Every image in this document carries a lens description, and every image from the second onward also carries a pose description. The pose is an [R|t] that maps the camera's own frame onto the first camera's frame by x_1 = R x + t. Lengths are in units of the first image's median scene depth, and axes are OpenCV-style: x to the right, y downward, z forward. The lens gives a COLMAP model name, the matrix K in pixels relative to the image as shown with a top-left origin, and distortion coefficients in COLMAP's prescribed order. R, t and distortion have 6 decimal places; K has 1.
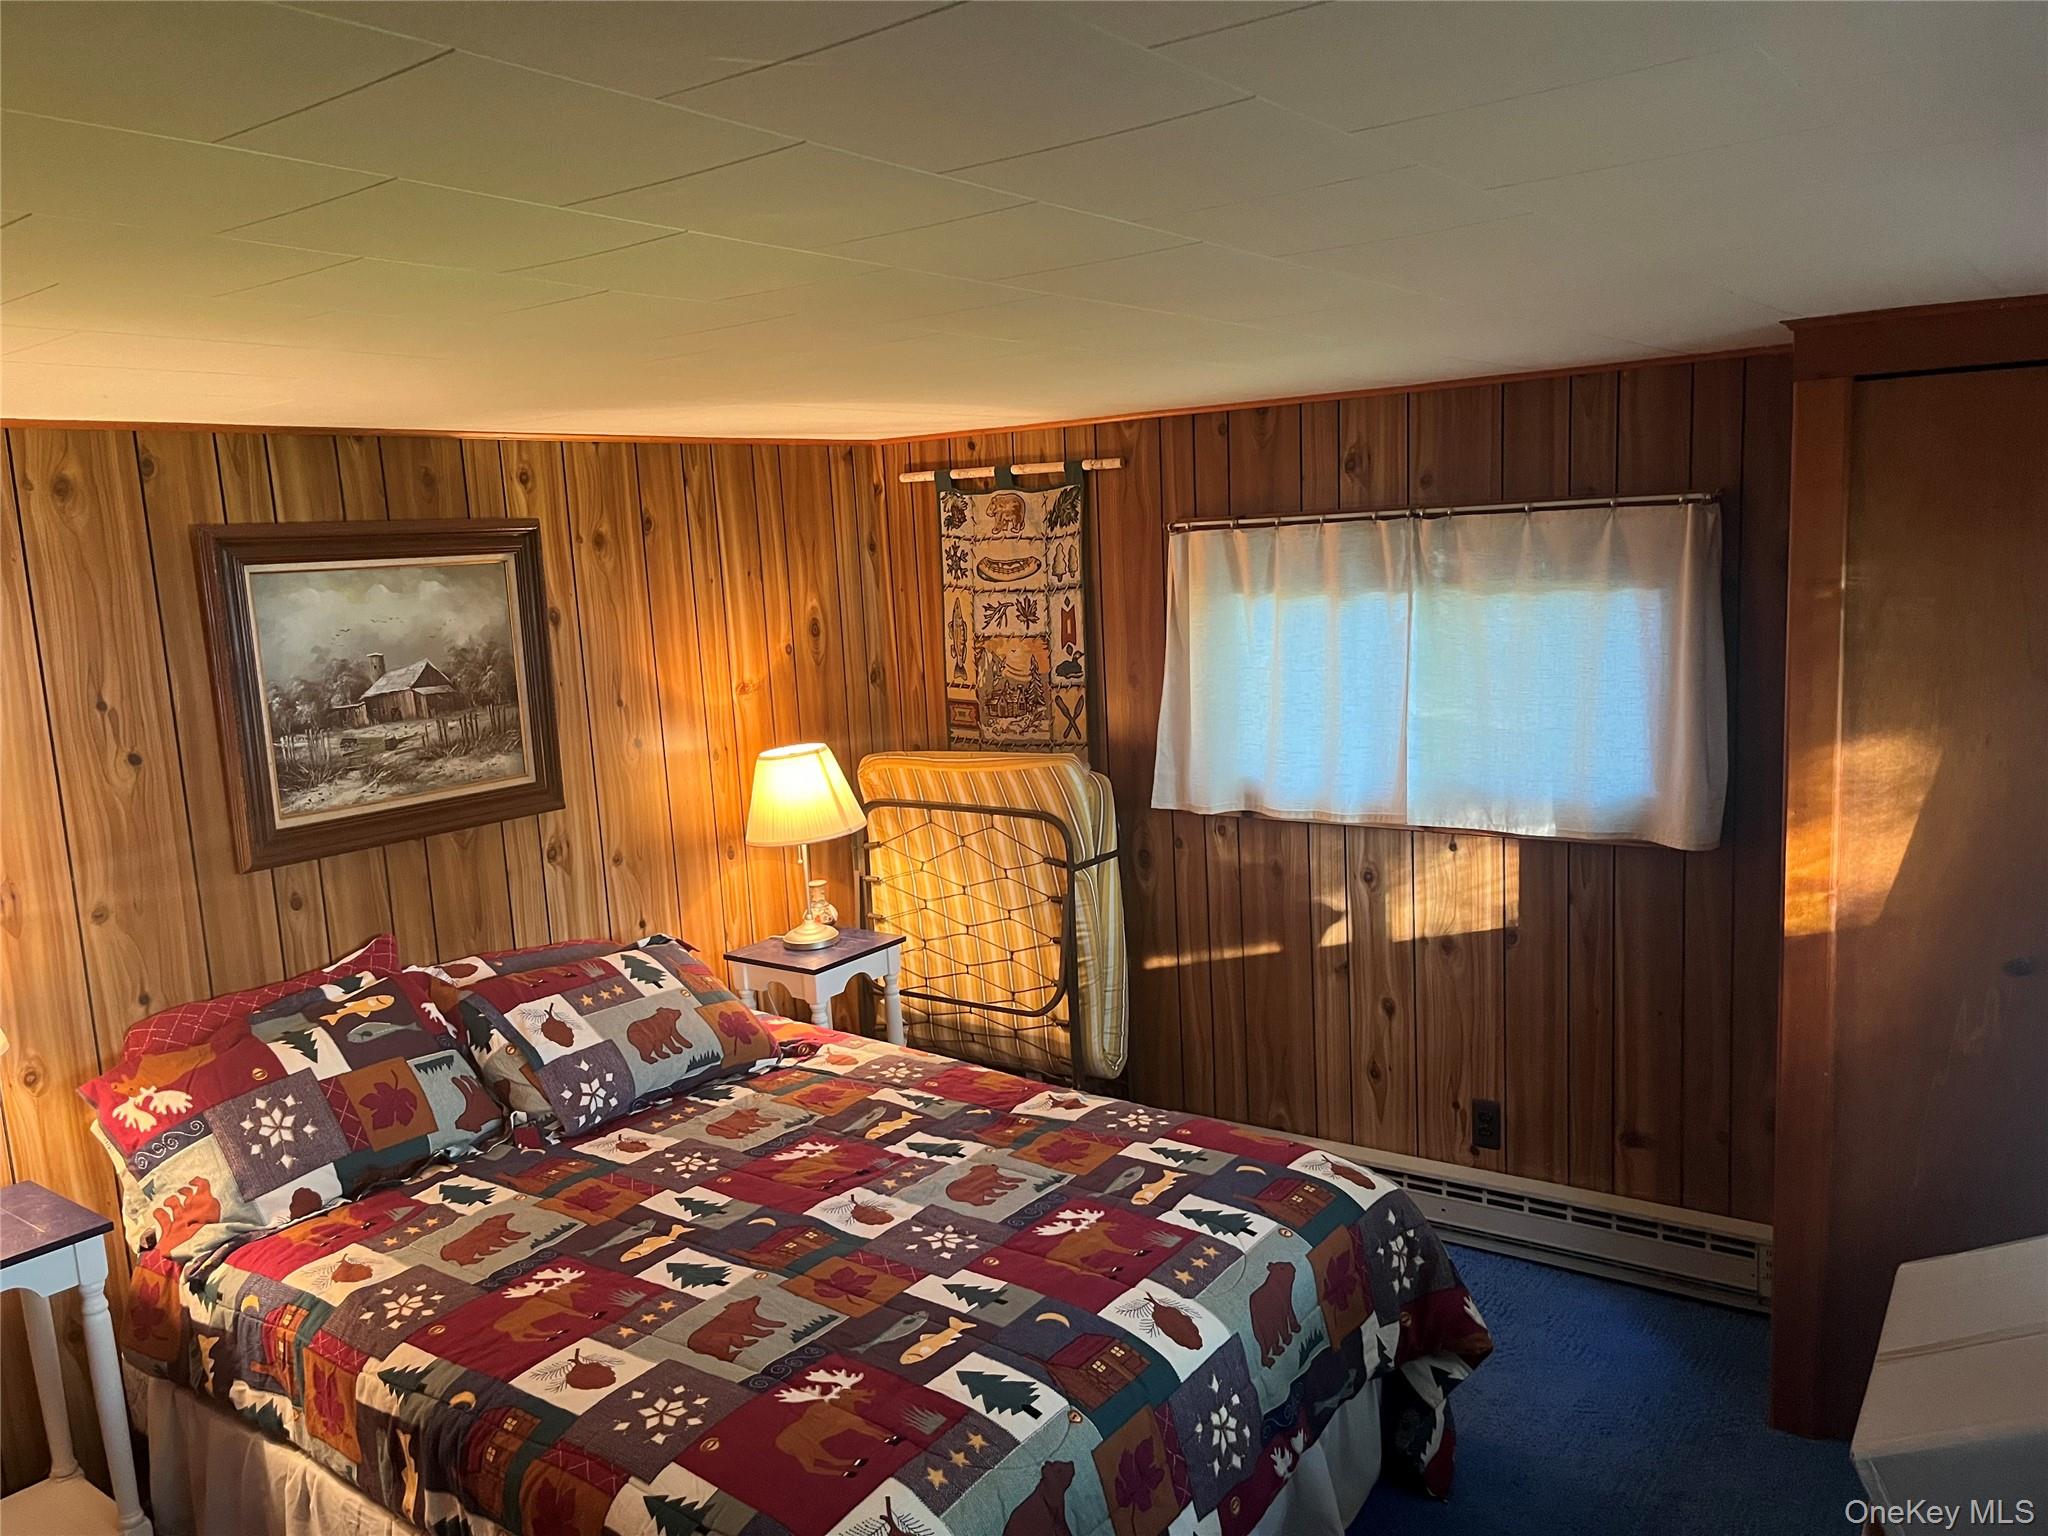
lens RADIAL K [[1525.1, 0, 1024.0], [0, 1525.1, 768.0], [0, 0, 1]] dist [0.036743, -0.000701]
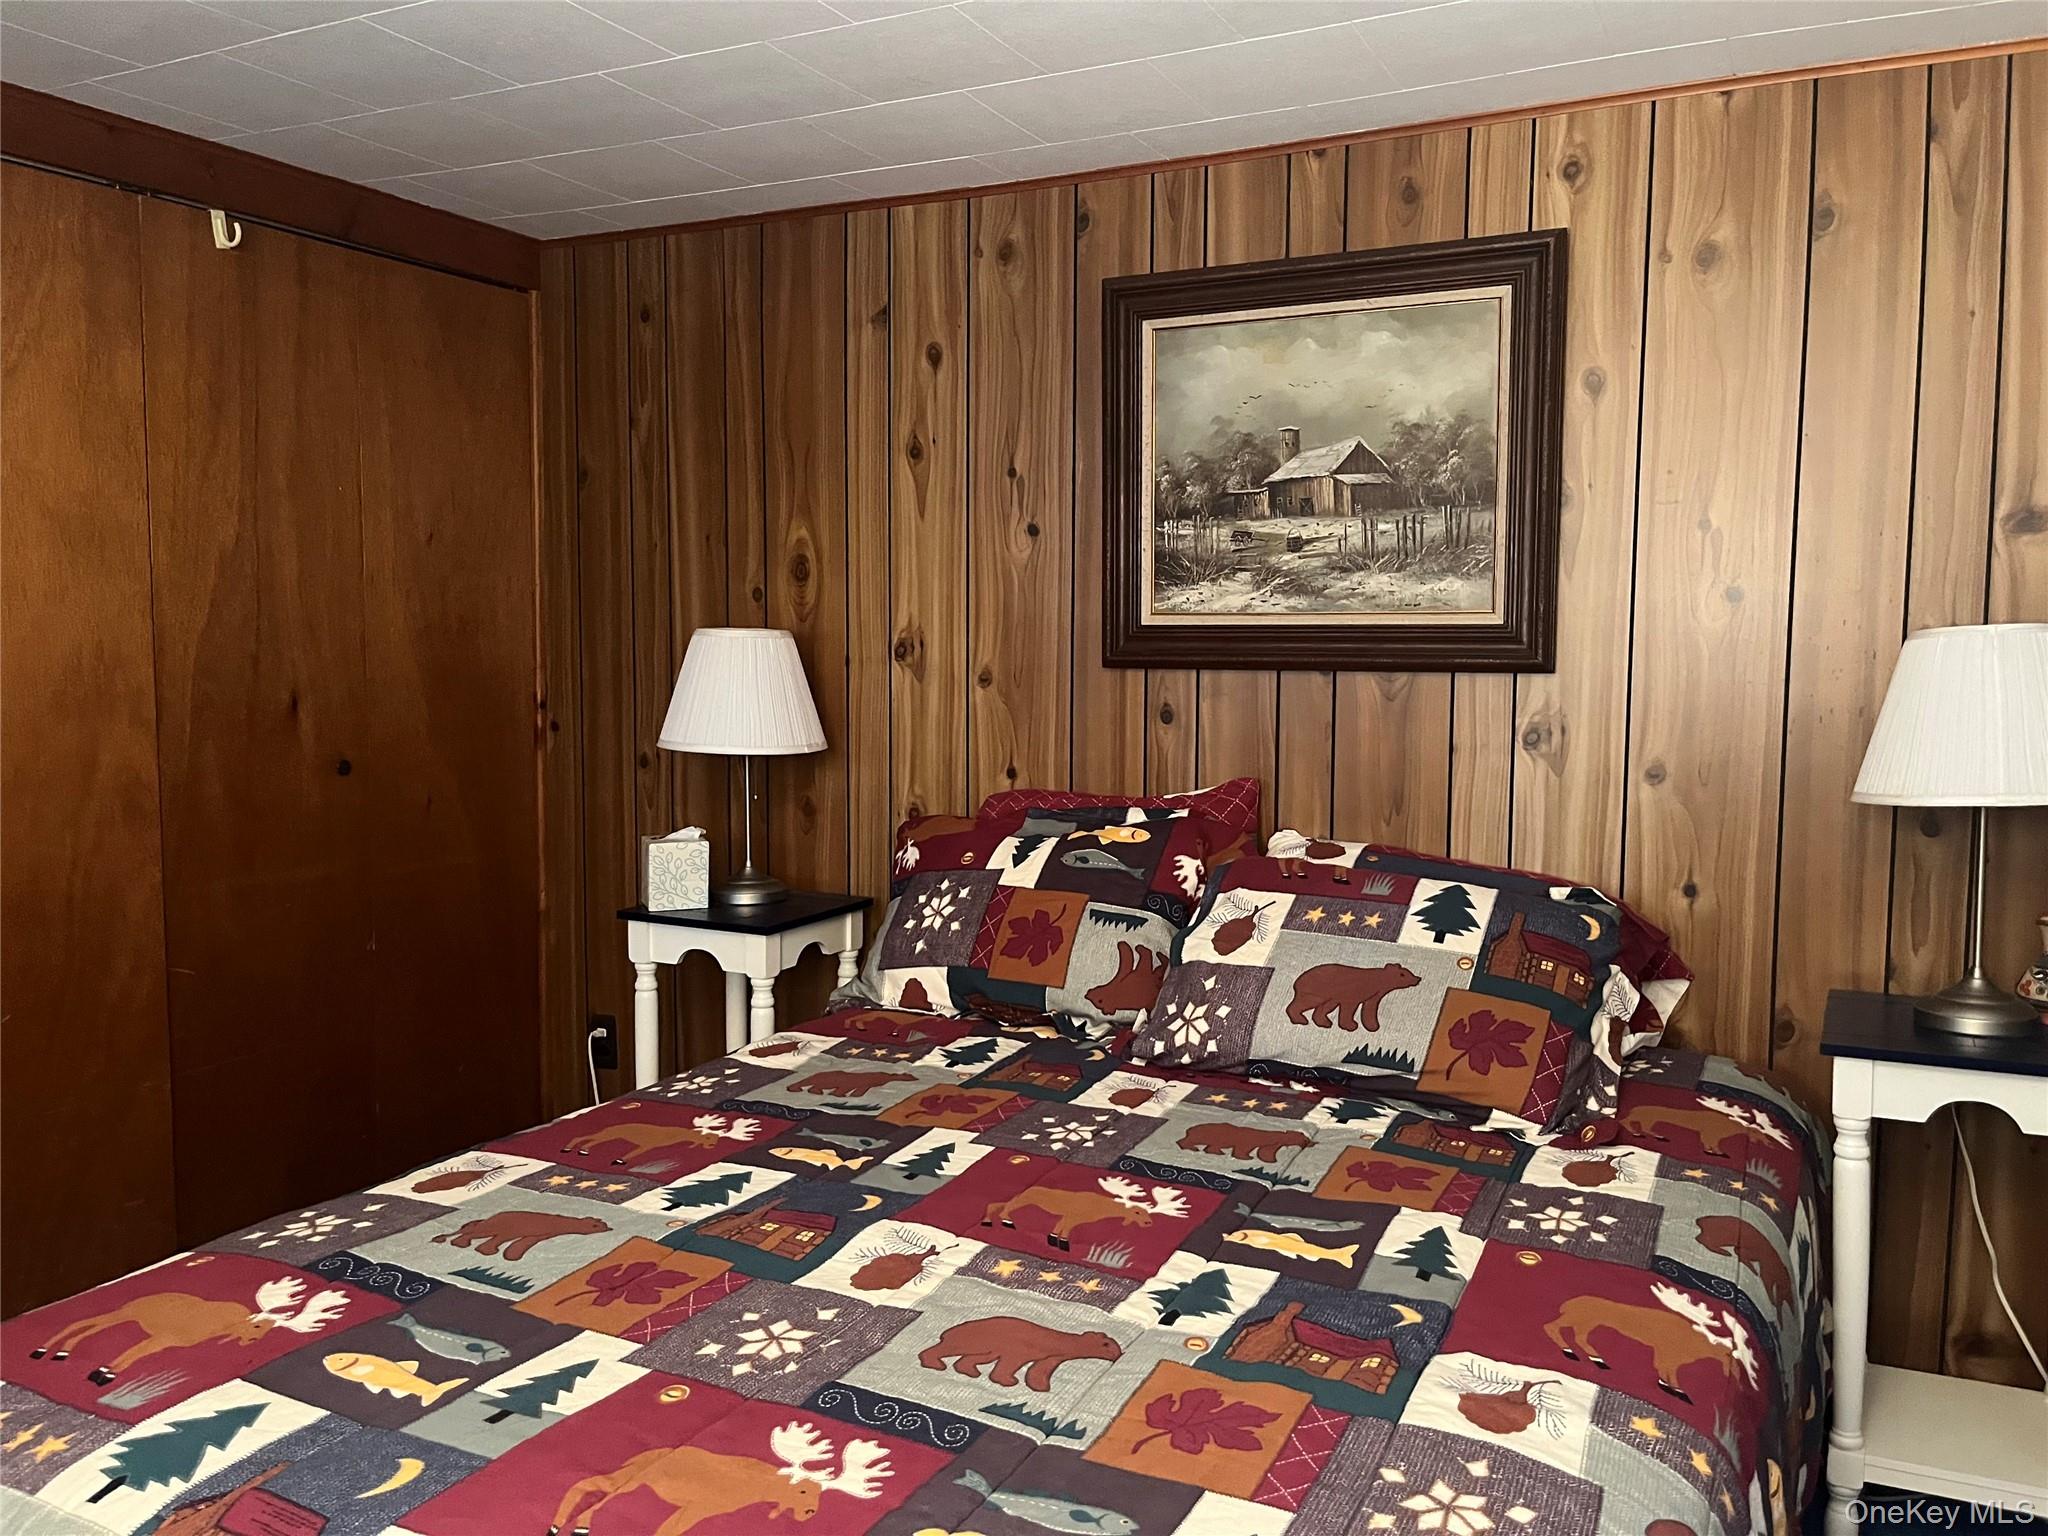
lens RADIAL K [[1546.0, 0, 1024.0], [0, 1546.0, 768.0], [0, 0, 1]] dist [0.049994, -0.085311]
pose [[0.178856, 0.148573, -0.972593, 0.365001], [-0.148779, 0.981249, 0.122535, 0.021032], [0.972561, 0.122785, 0.197606, 0.736994]]
